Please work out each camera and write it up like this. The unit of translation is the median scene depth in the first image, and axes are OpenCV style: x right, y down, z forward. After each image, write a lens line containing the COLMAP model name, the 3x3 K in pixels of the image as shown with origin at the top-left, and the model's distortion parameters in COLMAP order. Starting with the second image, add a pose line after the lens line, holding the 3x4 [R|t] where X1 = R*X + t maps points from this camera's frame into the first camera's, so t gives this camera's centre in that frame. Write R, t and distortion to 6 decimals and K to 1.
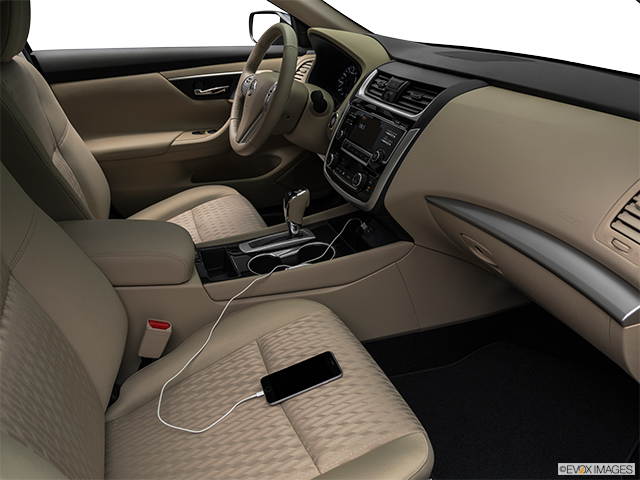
lens RADIAL K [[465.8, 0, 320.0], [0, 465.8, 240.0], [0, 0, 1]] dist [-0.128538, 0.054555]
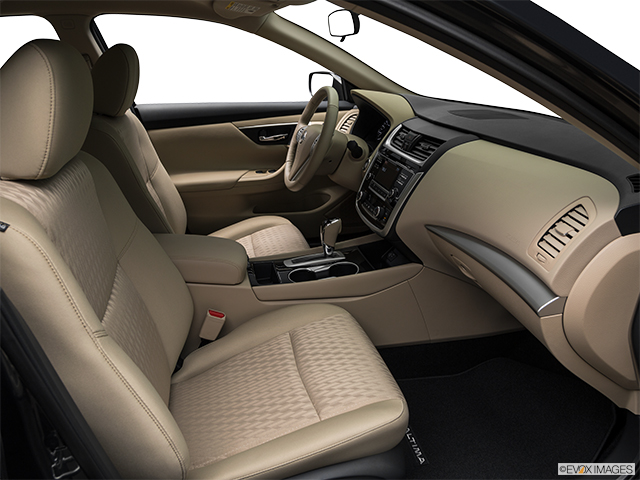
lens RADIAL K [[465.8, 0, 320.0], [0, 465.8, 240.0], [0, 0, 1]] dist [-0.128538, 0.054555]
pose [[0.988856, 0.040995, -0.143121, 0.106519], [-0.053372, 0.995057, -0.083745, 0.057887], [0.138980, 0.090451, 0.986156, -0.246688]]
